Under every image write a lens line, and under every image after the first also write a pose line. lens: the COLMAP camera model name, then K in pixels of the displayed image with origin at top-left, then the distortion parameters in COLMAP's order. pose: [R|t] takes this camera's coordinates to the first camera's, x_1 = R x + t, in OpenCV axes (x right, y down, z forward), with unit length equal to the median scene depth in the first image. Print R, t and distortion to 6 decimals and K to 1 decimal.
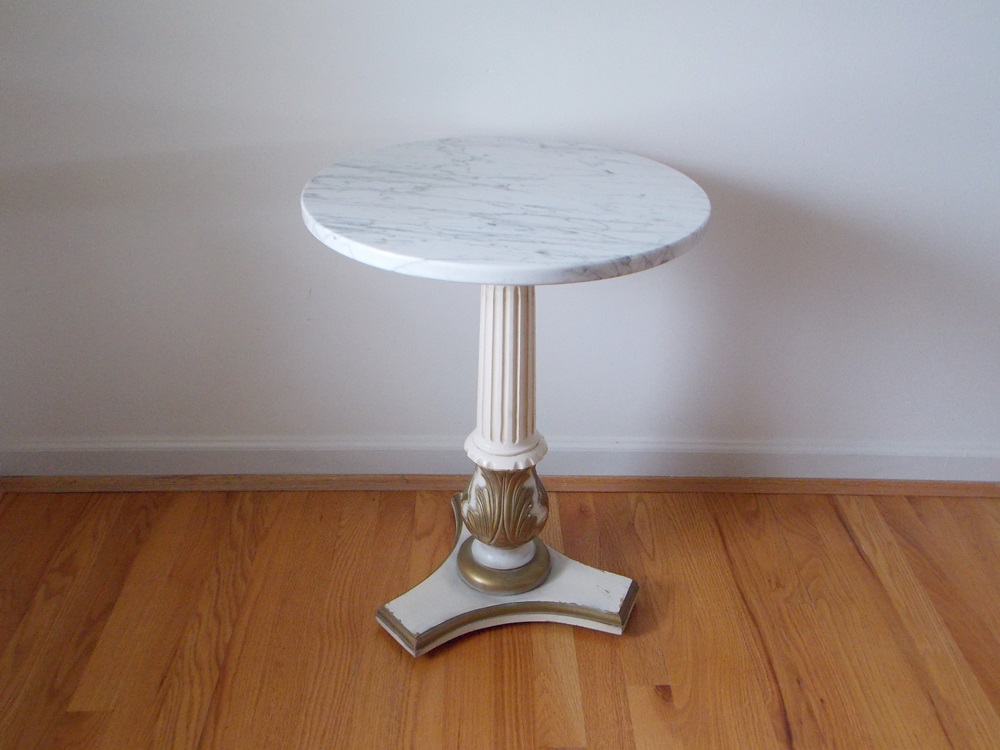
lens RADIAL K [[955.6, 0, 496.8], [0, 955.6, 344.6], [0, 0, 1]] dist [-0.010163, 0.006045]
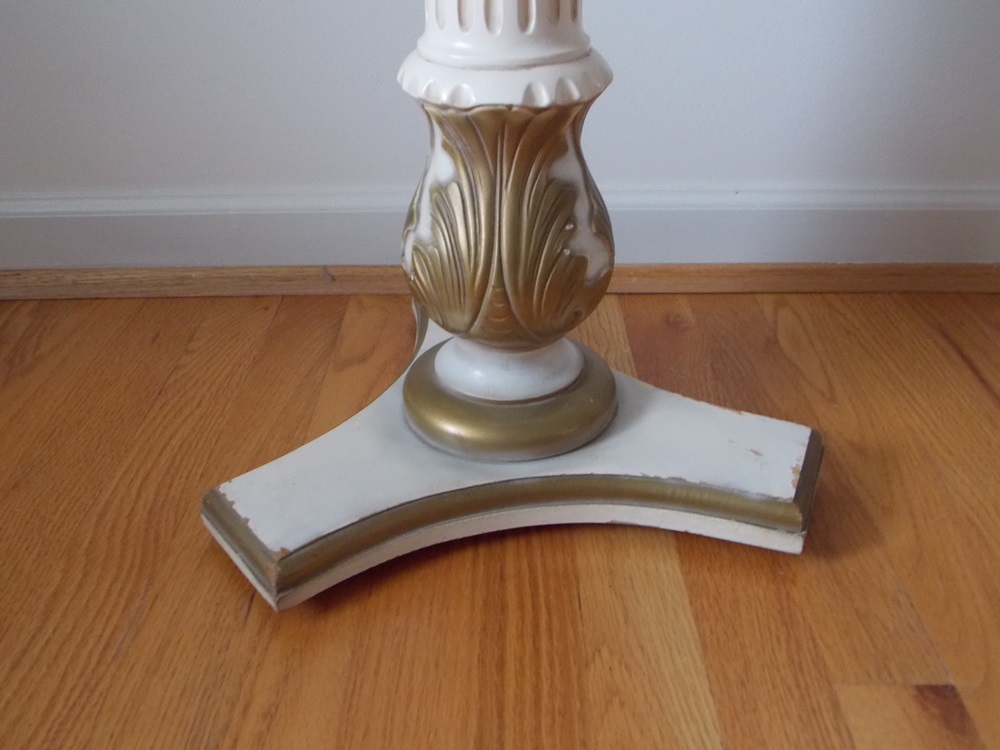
lens RADIAL K [[922.5, 0, 496.6], [0, 922.5, 370.1], [0, 0, 1]] dist [0.014835, 0.010859]
pose [[0.999184, -0.013114, -0.038210, 0.018893], [0.015904, 0.997158, 0.073648, 0.198379], [0.037135, -0.074195, 0.996552, 0.619774]]
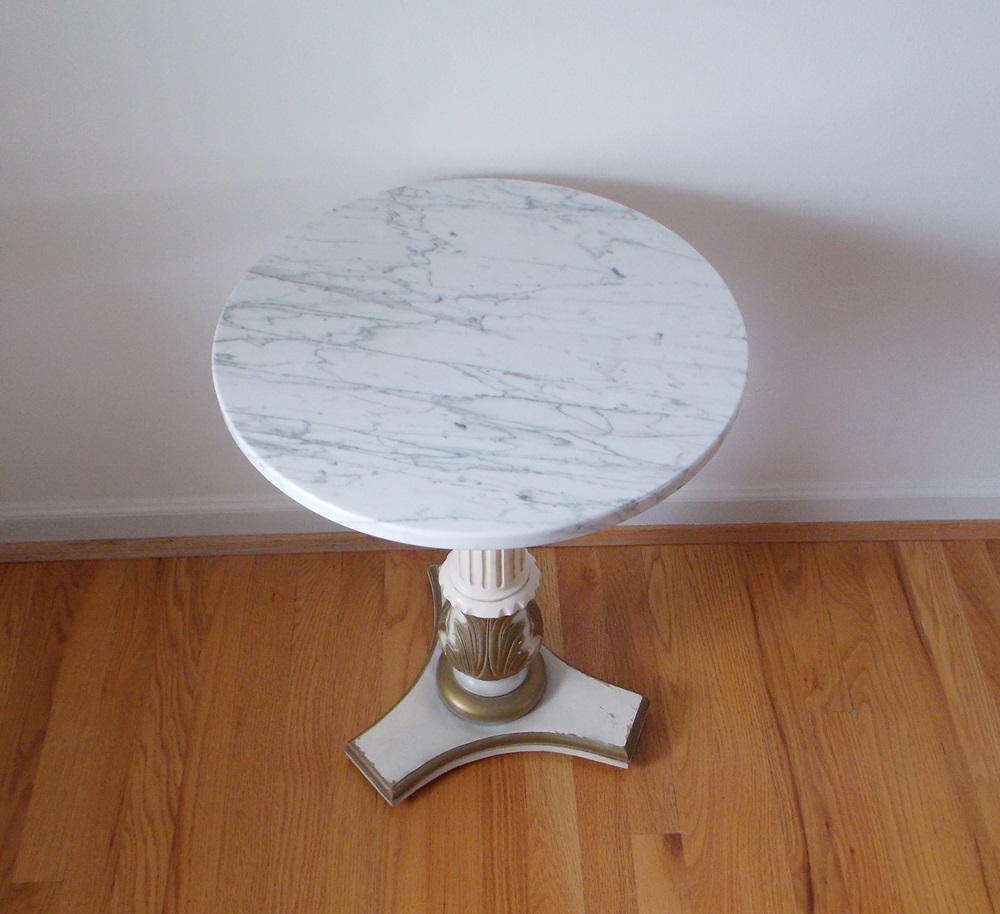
lens RADIAL K [[1213.9, 0, 463.9], [0, 1213.9, 459.4], [0, 0, 1]] dist [-0.004993, 0.004153]
pose [[0.999336, -0.022824, -0.028414, 0.019389], [0.031042, 0.941545, 0.335453, -0.340780], [0.019096, -0.336112, 0.941628, 0.050277]]
